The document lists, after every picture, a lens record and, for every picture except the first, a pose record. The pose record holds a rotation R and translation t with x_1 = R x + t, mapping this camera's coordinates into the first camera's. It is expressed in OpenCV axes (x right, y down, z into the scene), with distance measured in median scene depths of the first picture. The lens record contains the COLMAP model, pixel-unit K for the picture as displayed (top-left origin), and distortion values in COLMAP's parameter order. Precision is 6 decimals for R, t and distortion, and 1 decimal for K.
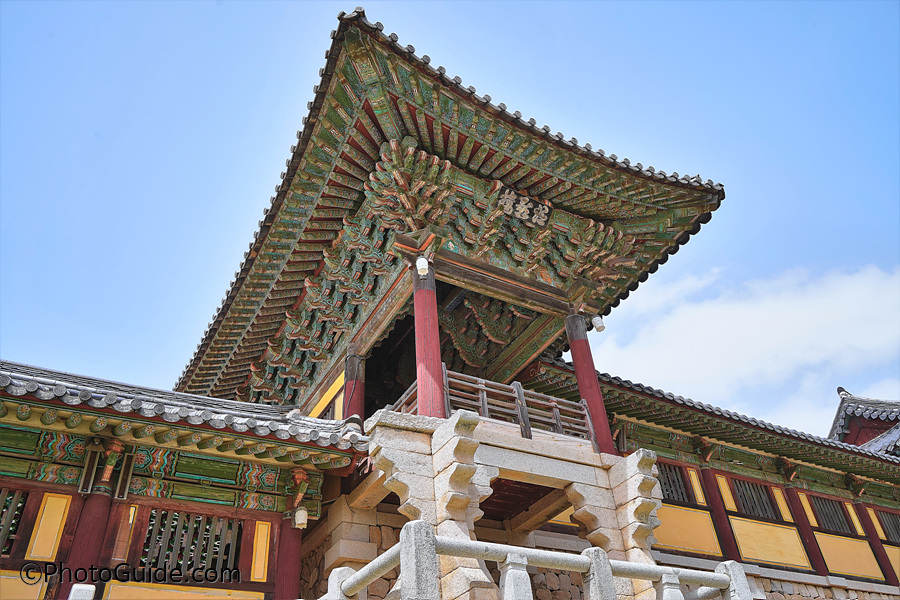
lens RADIAL K [[745.1, 0, 450.0], [0, 745.1, 300.0], [0, 0, 1]] dist [-0.003340, -0.001987]
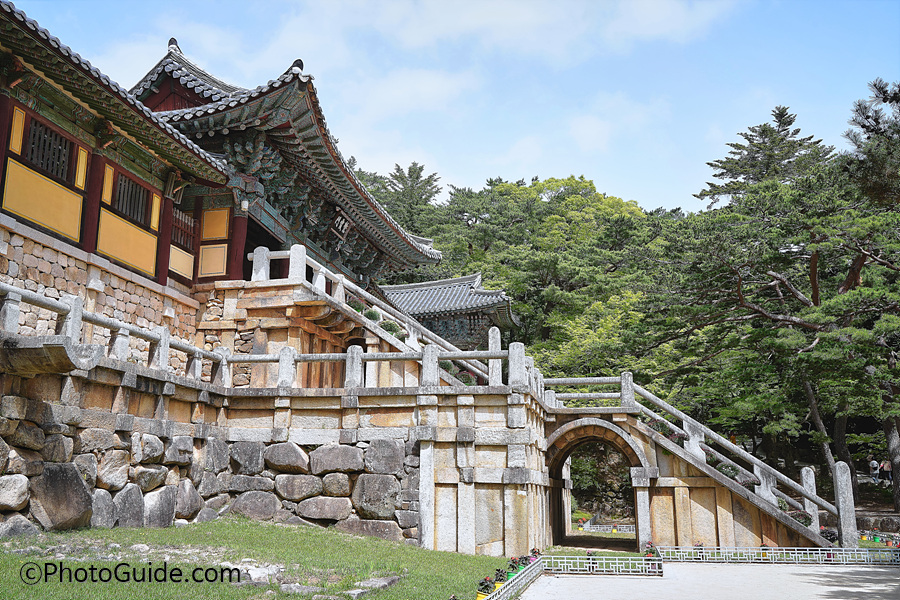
lens RADIAL K [[799.2, 0, 450.0], [0, 799.2, 300.0], [0, 0, 1]] dist [0.000072, 0.000303]
pose [[0.681633, 0.241149, 0.690814, 0.143621], [-0.481875, 0.858421, 0.175813, 0.042659], [-0.550612, -0.452726, 0.701331, 0.070086]]
